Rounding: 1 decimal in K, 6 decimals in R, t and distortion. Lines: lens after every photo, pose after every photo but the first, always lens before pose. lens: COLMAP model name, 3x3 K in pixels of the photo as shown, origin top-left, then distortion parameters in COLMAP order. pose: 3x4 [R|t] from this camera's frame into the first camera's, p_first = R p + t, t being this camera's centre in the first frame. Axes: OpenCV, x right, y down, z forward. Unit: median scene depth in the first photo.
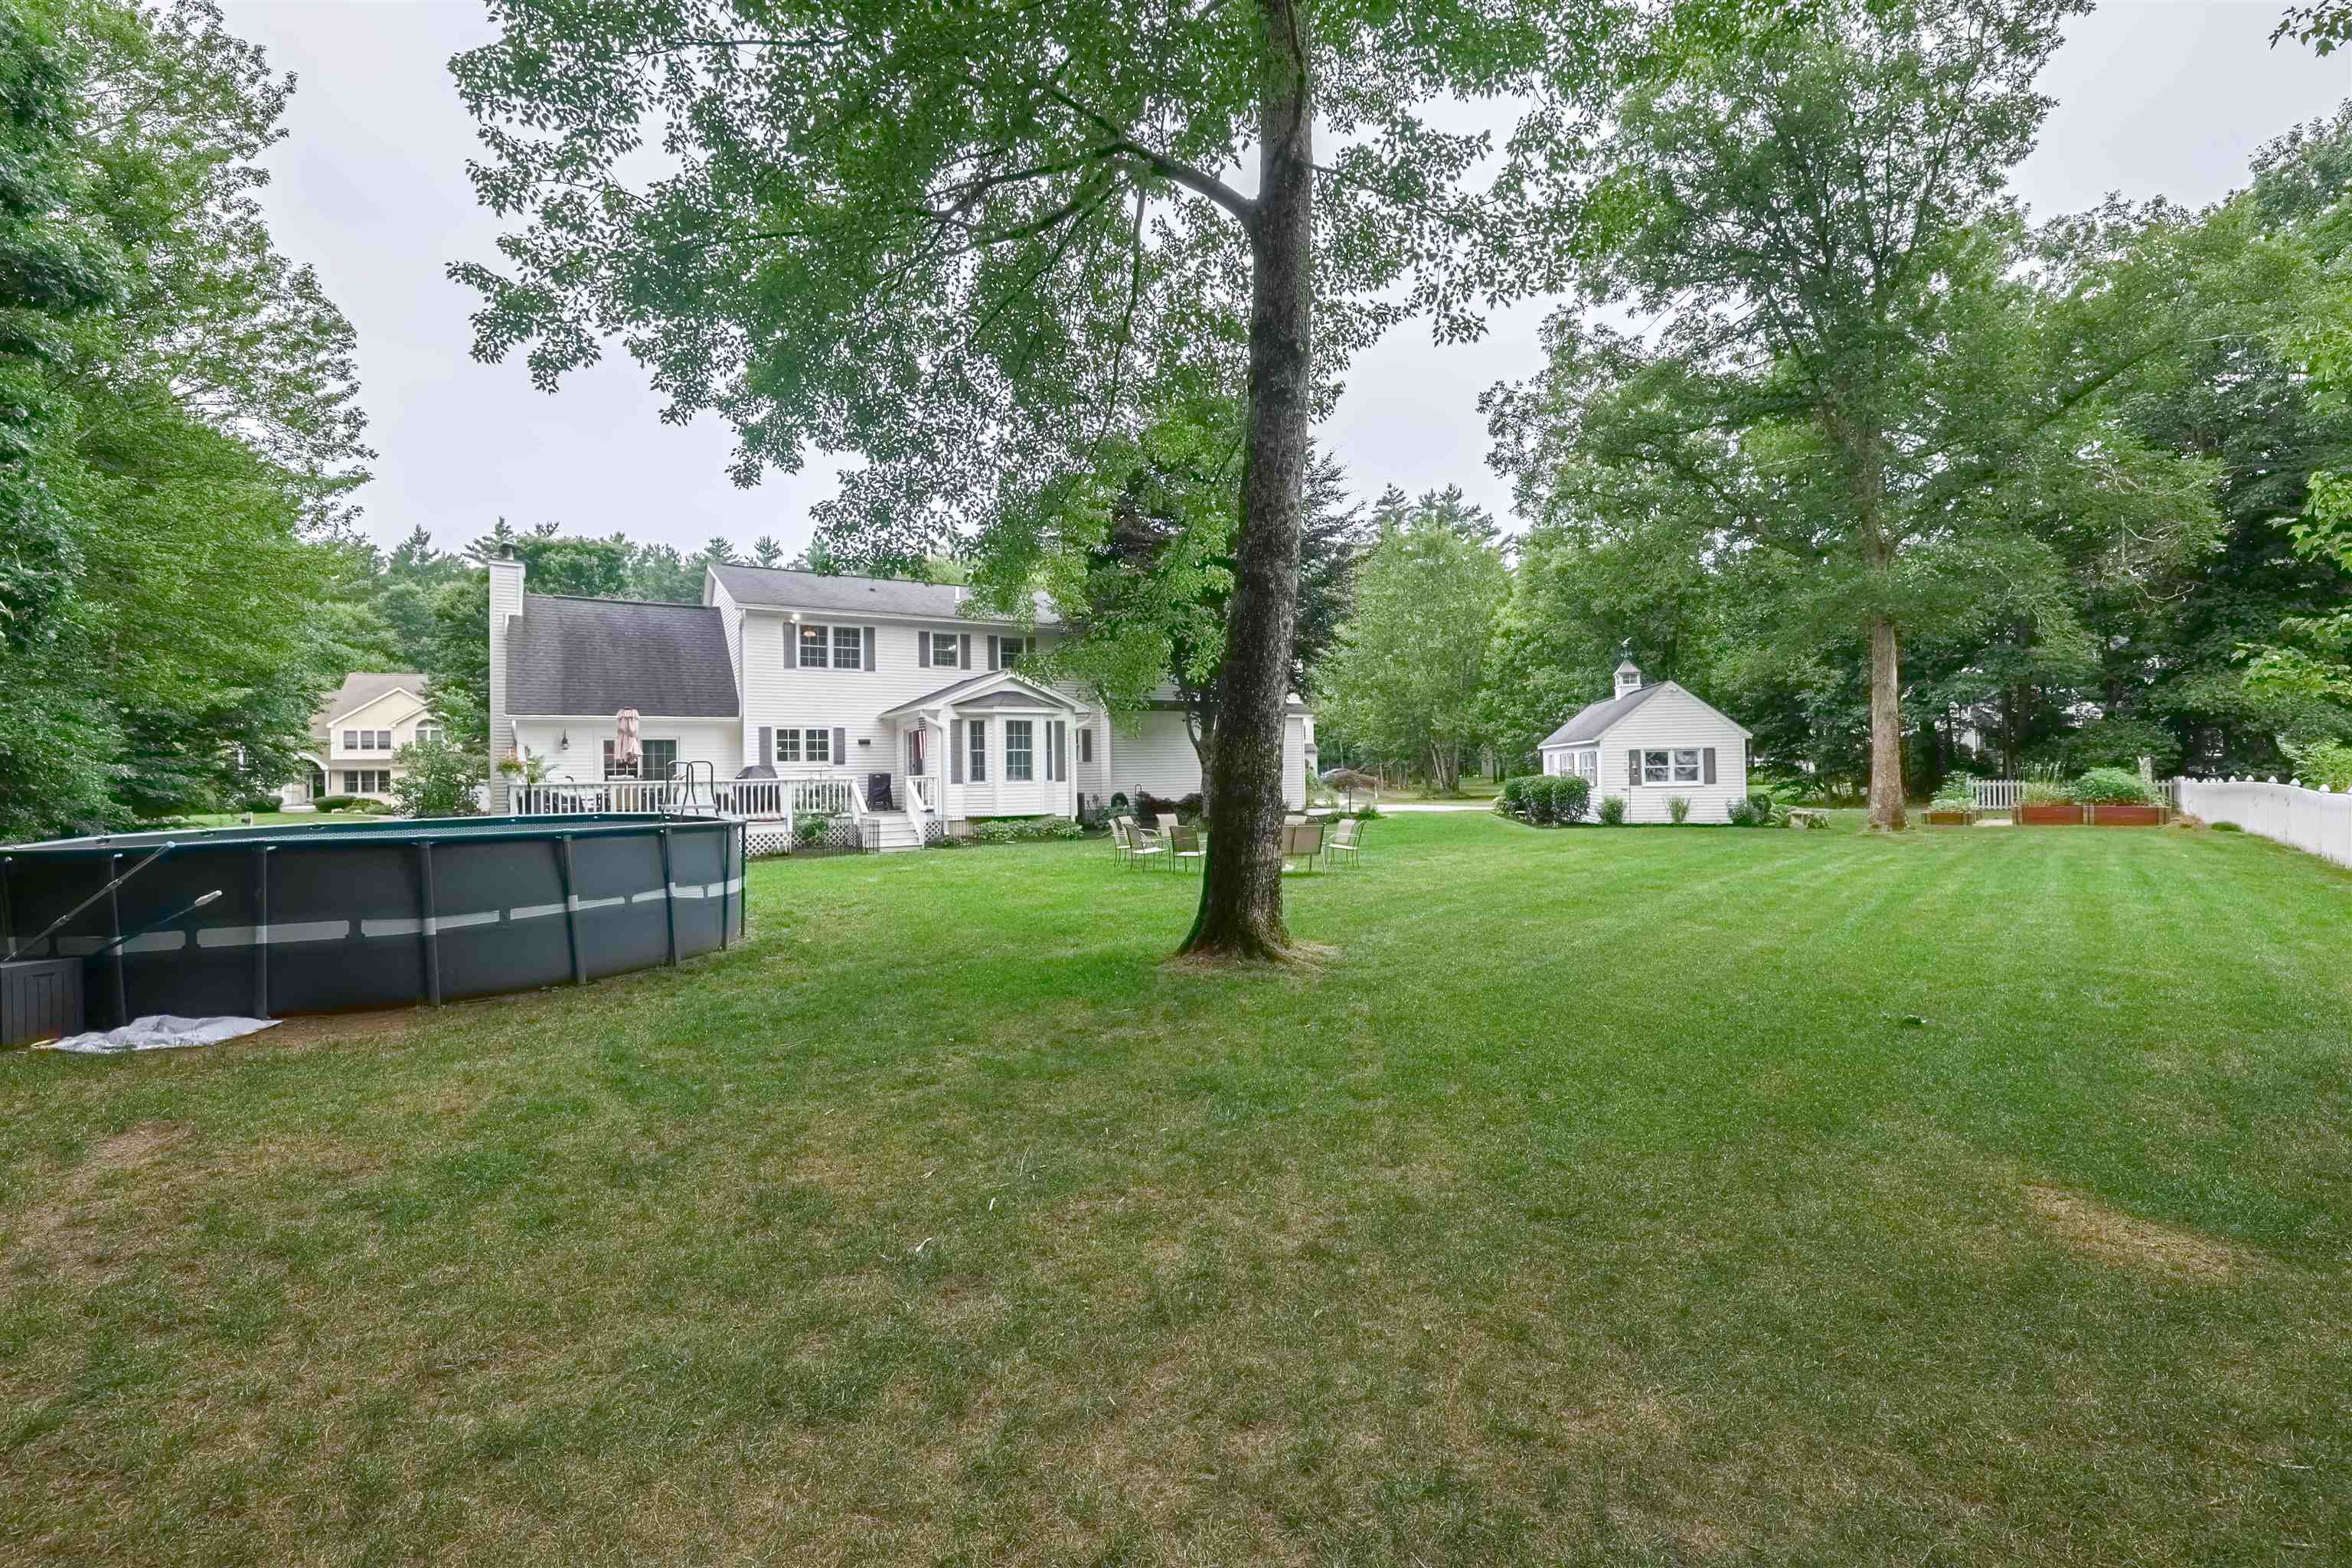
lens RADIAL K [[1003.4, 0, 1182.2], [0, 1003.4, 755.3], [0, 0, 1]] dist [-0.000128, 0.000002]
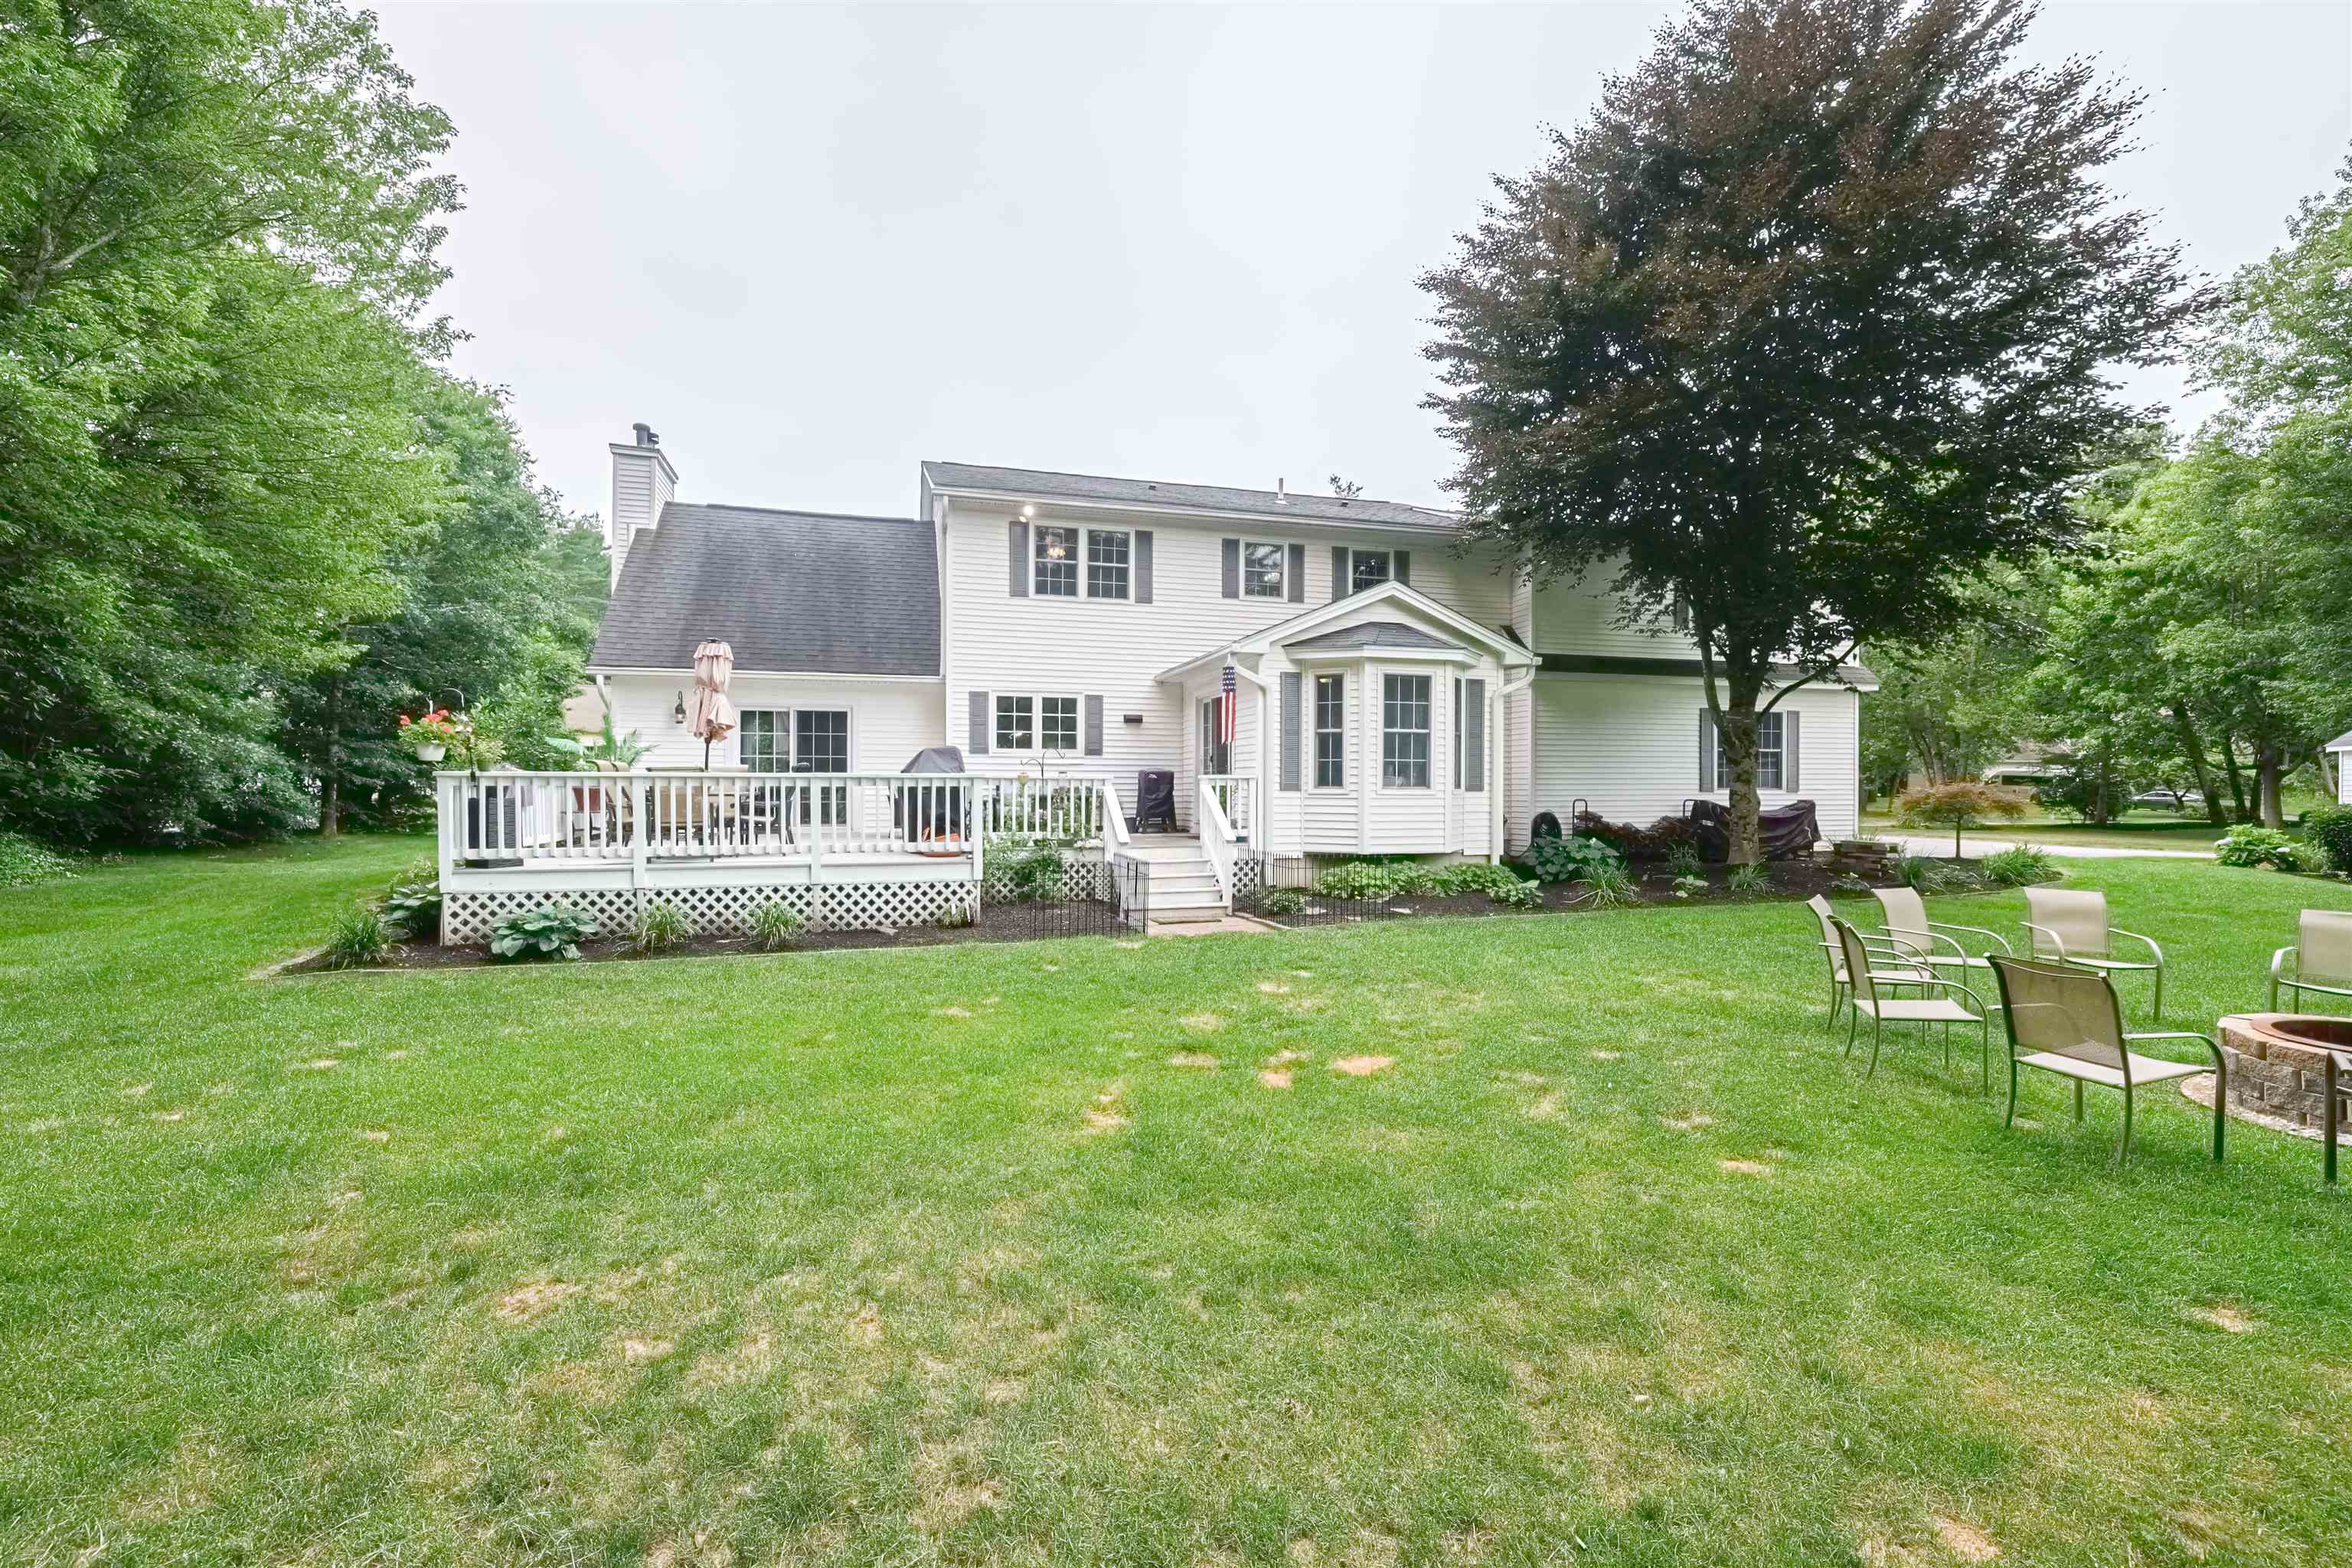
lens RADIAL K [[1010.3, 0, 1176.0], [0, 1010.3, 784.0], [0, 0, 1]] dist [-0.002042, -0.000253]
pose [[0.960376, 0.020086, -0.277981, -0.125068], [-0.015016, 0.999680, 0.020356, 0.013470], [0.278301, -0.015375, 0.960371, 0.433122]]
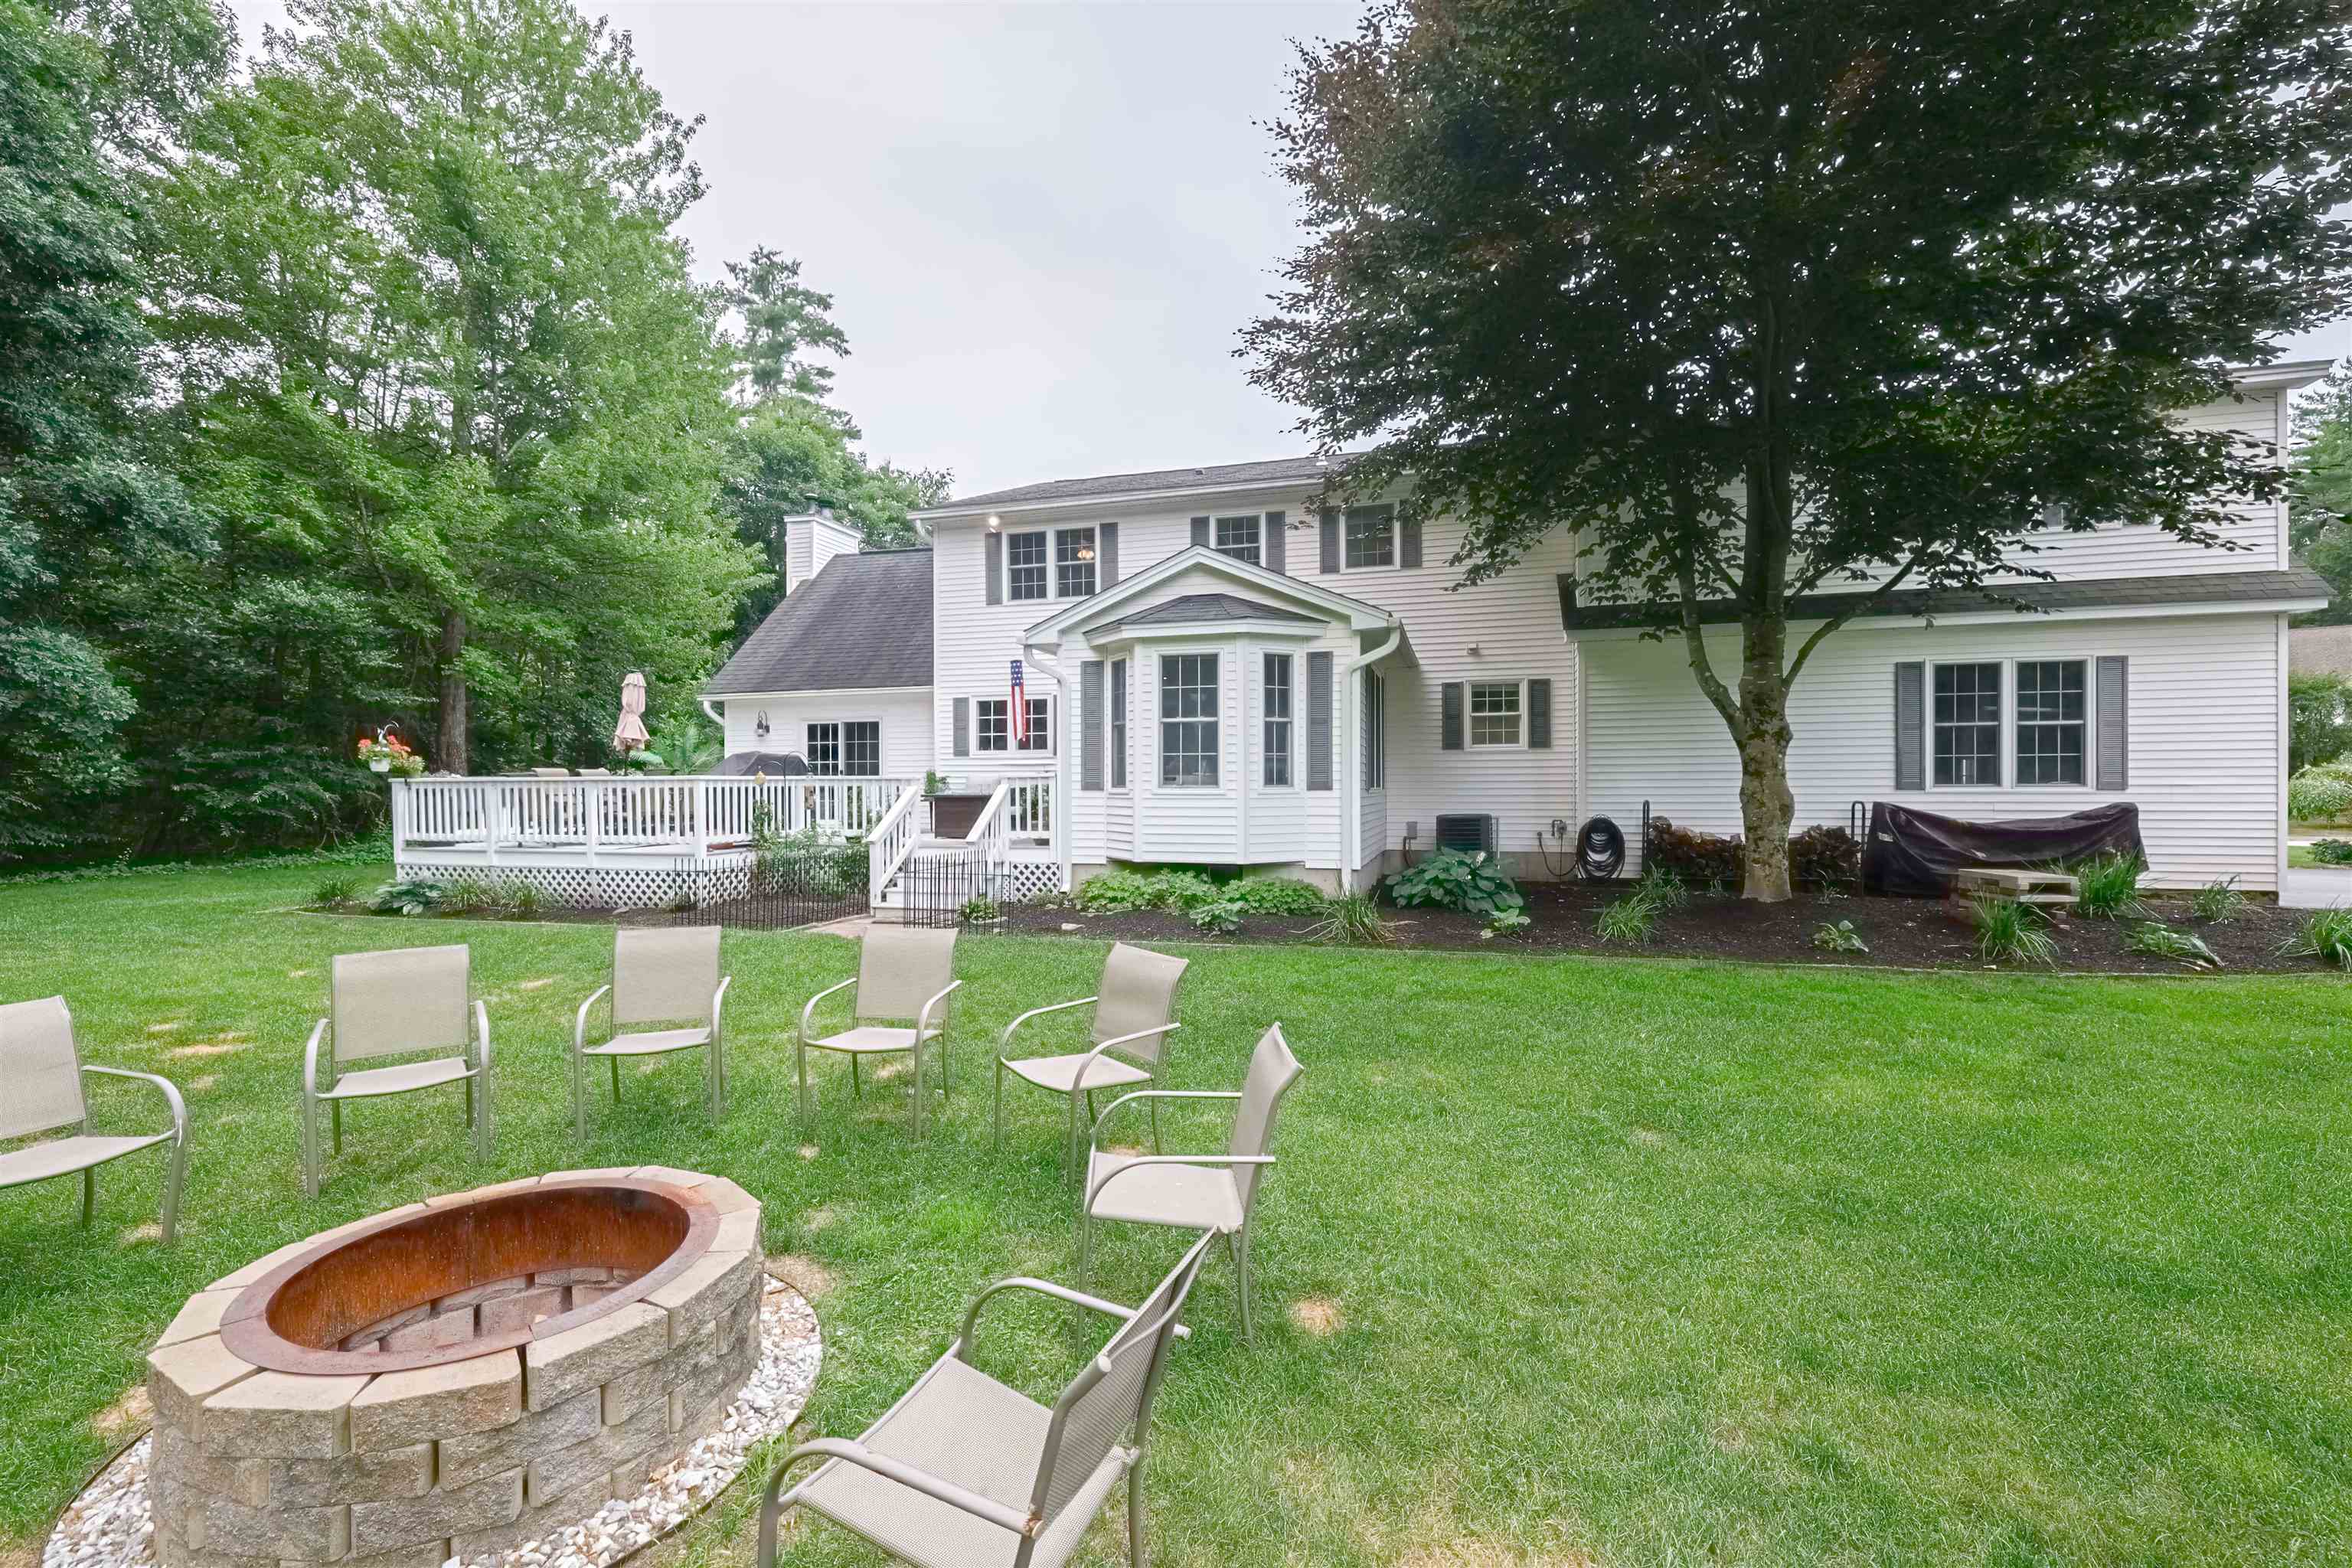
lens RADIAL K [[996.2, 0, 1182.8], [0, 996.2, 791.5], [0, 0, 1]] dist [0.000520, 0.000050]
pose [[0.657883, 0.021325, -0.752818, 0.168910], [0.004453, 0.999471, 0.032203, 0.012266], [0.753107, -0.024538, 0.657441, 0.670904]]
